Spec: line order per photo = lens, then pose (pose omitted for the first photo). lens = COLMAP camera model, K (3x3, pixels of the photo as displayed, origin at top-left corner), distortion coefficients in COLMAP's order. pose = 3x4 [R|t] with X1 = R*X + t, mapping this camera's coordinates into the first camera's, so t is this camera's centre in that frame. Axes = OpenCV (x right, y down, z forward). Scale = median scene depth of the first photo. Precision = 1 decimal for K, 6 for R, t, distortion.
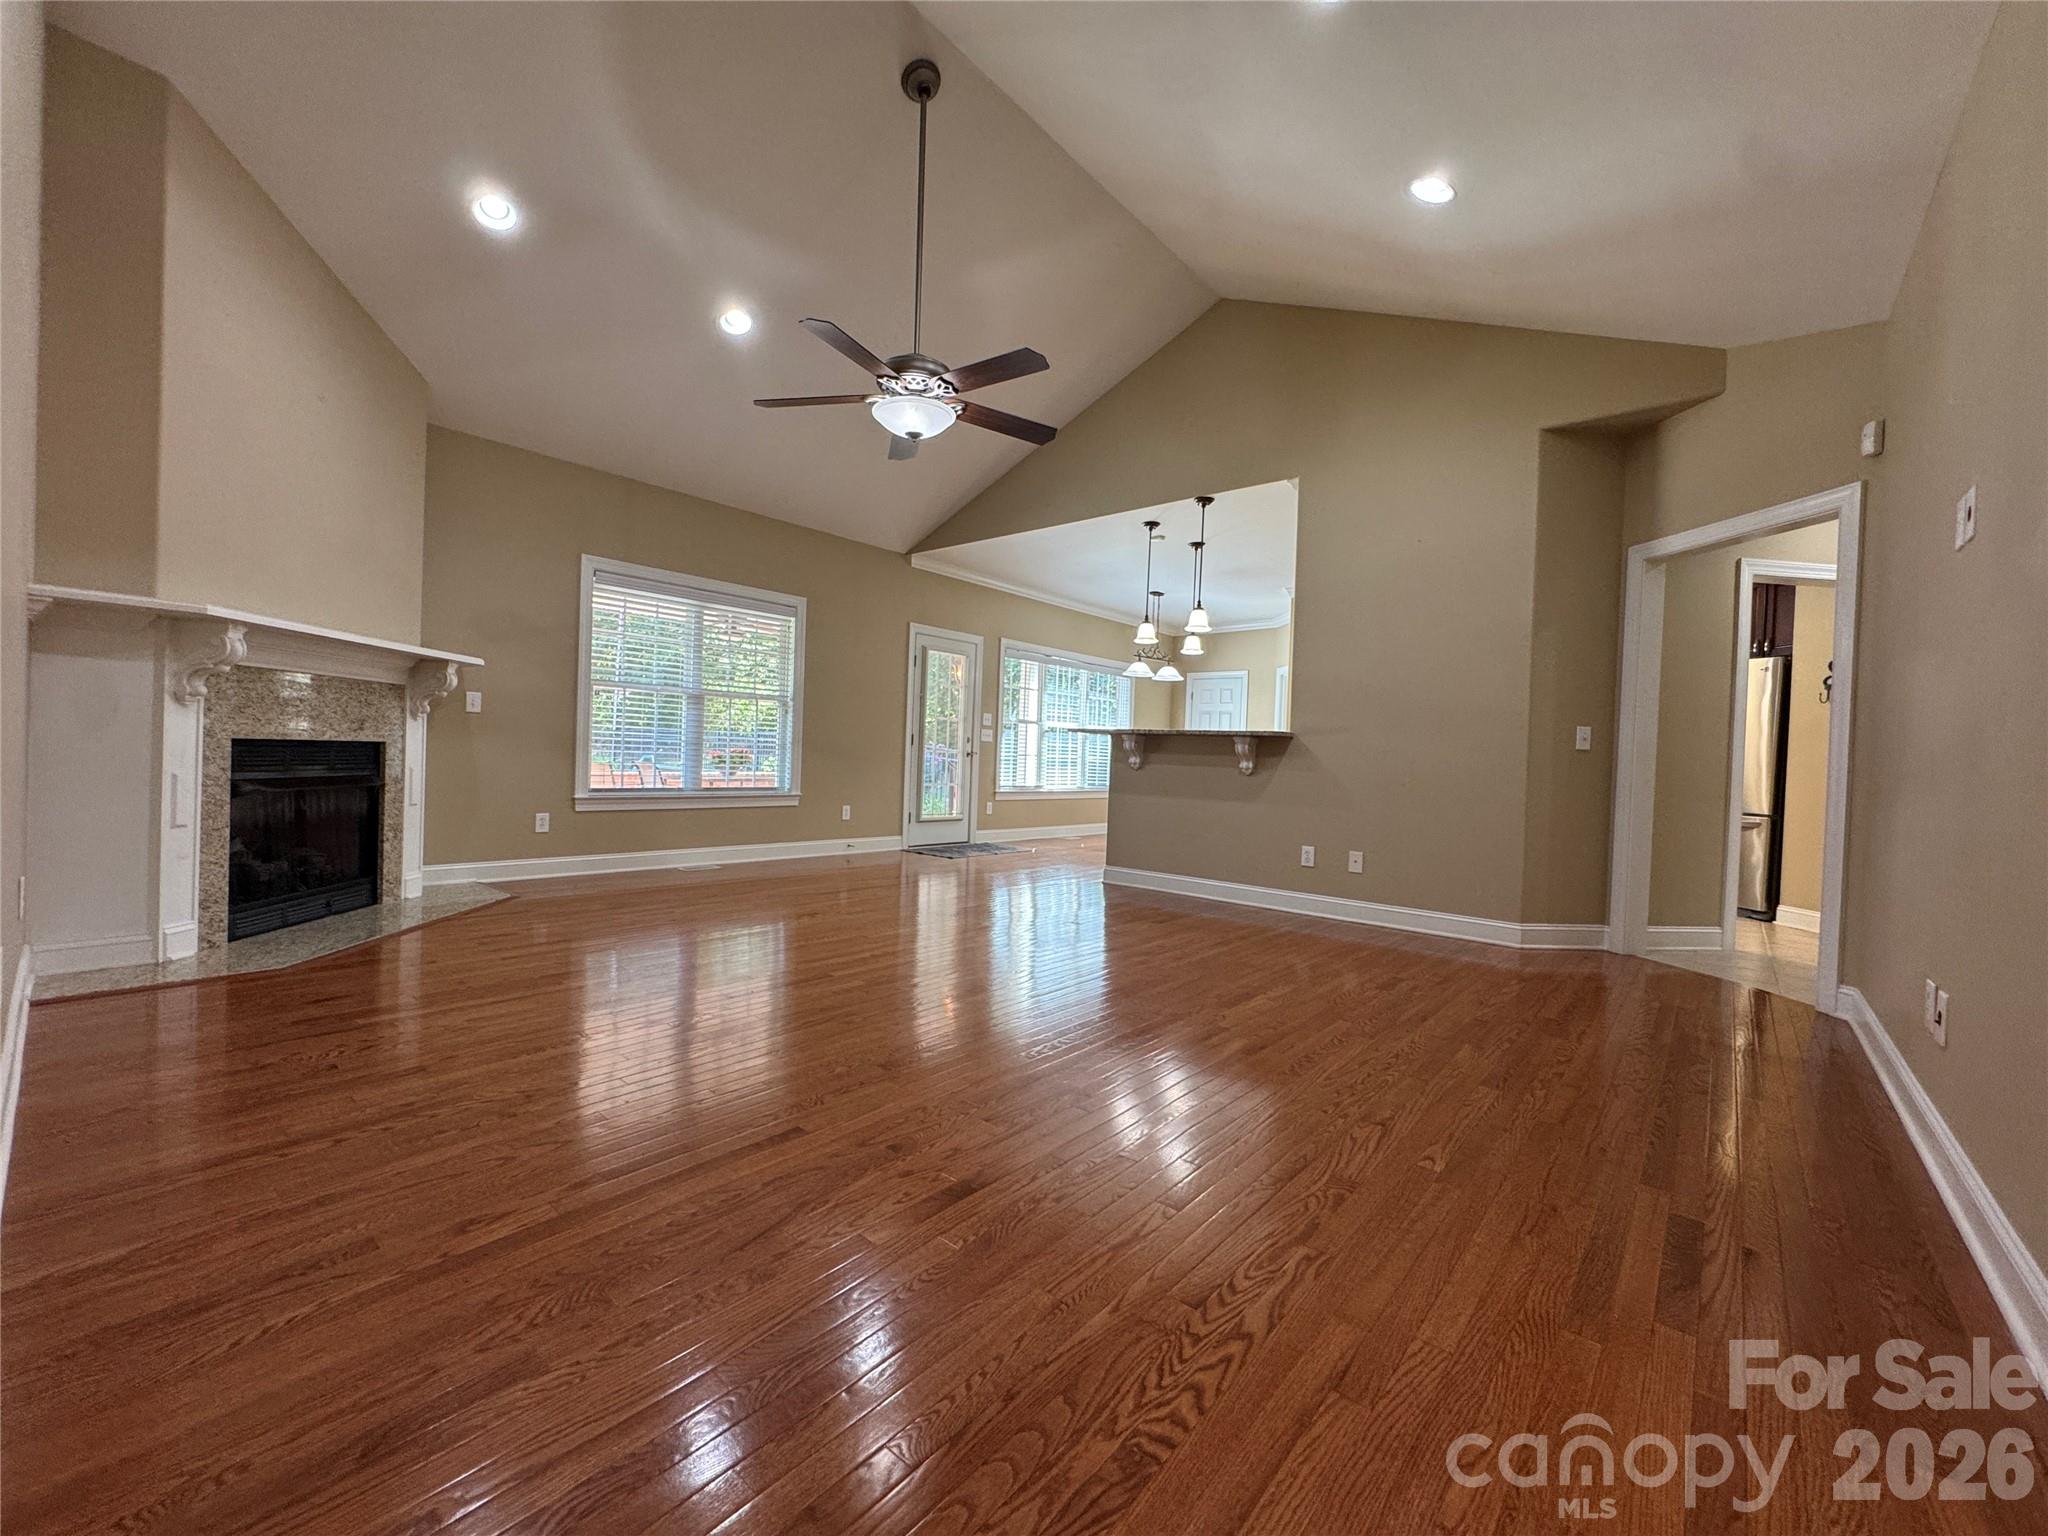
lens RADIAL K [[821.3, 0, 1026.0], [0, 821.3, 765.9], [0, 0, 1]] dist [-0.001846, 0.000123]
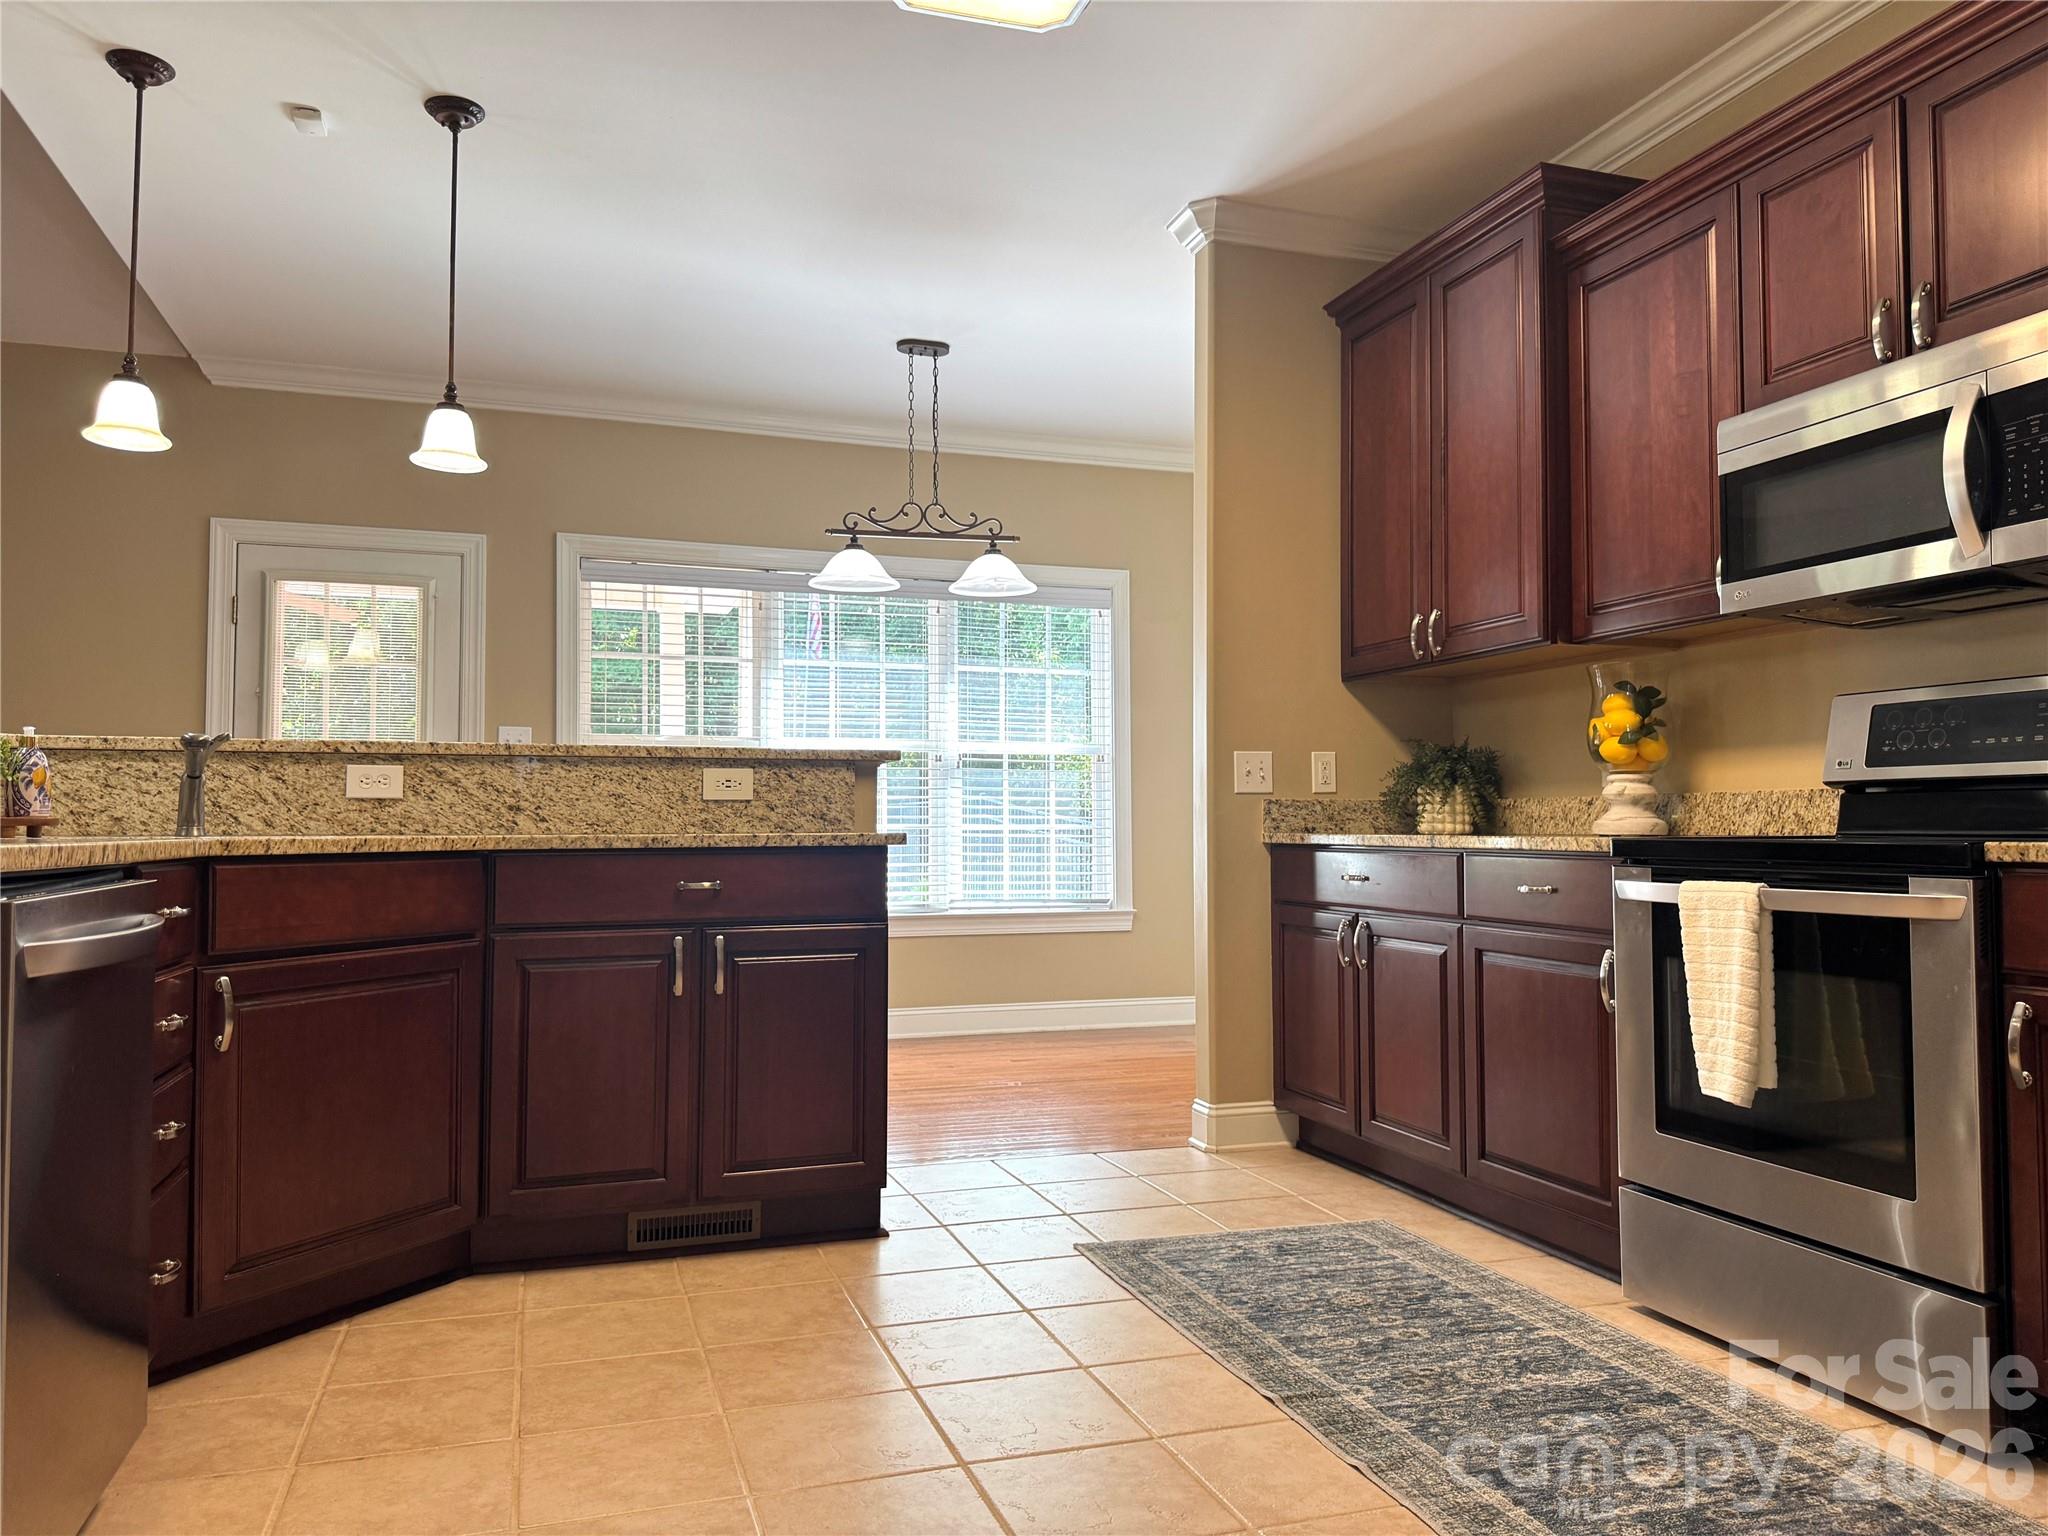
lens RADIAL K [[1443.1, 0, 1033.6], [0, 1443.1, 769.2], [0, 0, 1]] dist [0.128637, -0.220154]
pose [[0.853468, -0.068202, -0.516663, 0.514121], [0.027068, 0.995863, -0.086746, 0.026014], [0.520442, 0.060050, 0.851783, 0.496685]]
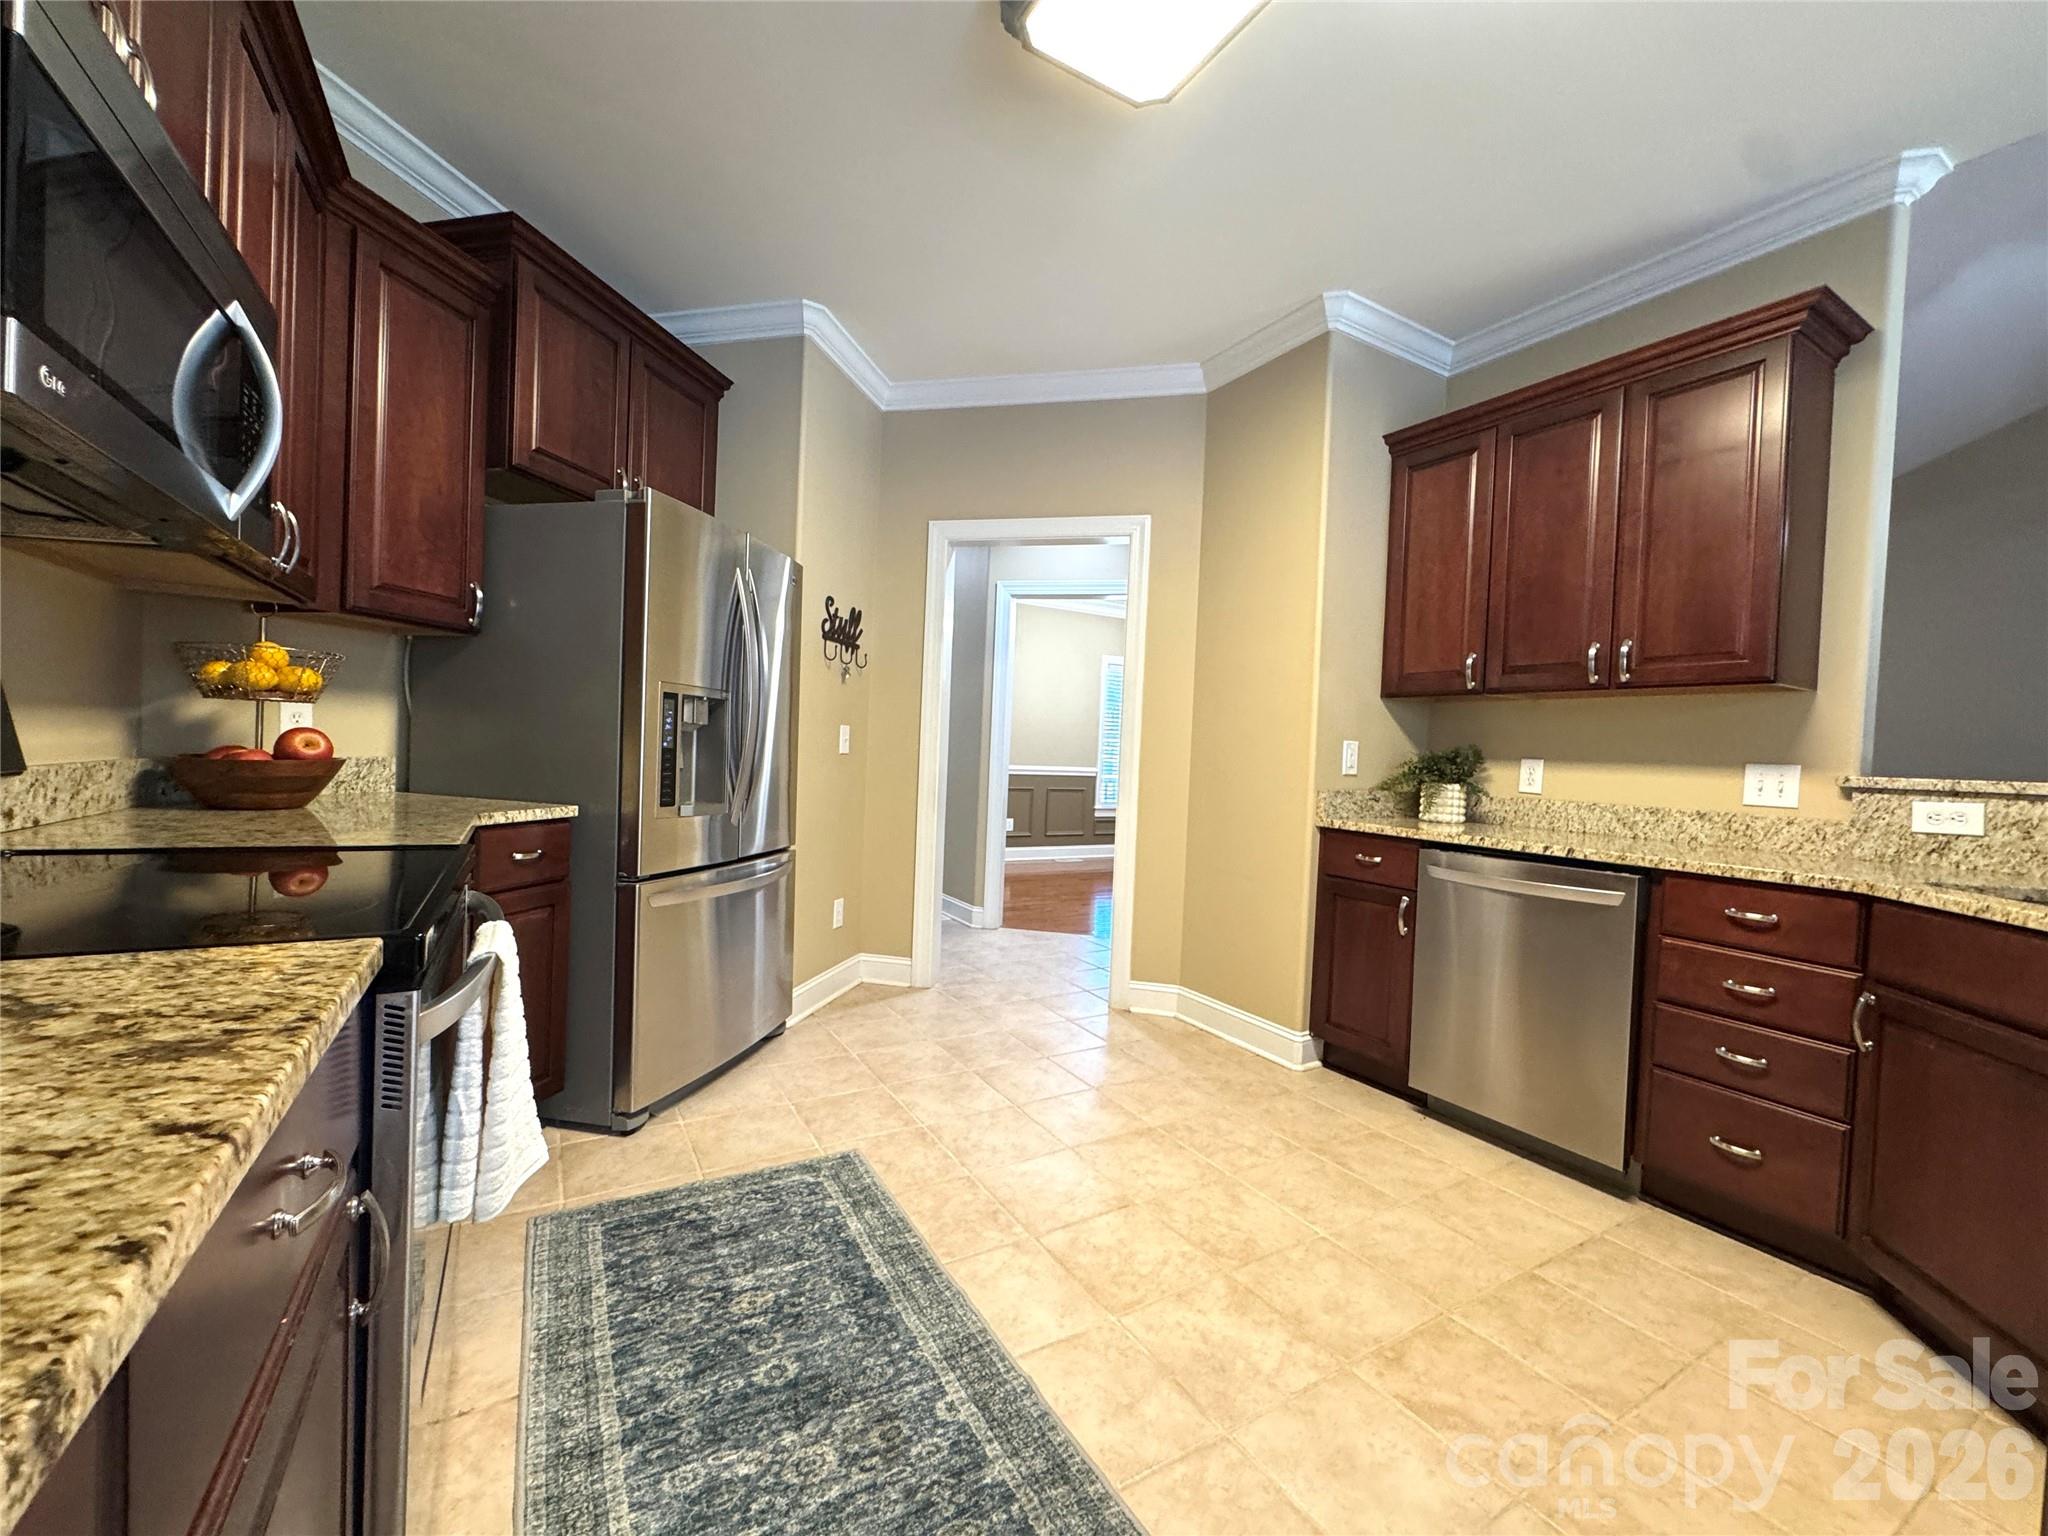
lens RADIAL K [[821.3, 0, 1026.0], [0, 821.3, 765.9], [0, 0, 1]] dist [-0.001846, 0.000123]
pose [[-0.939201, -0.090714, 0.331169, 0.351442], [-0.076300, 0.995494, 0.056298, -0.015107], [-0.334783, 0.027607, -0.941891, 0.936364]]
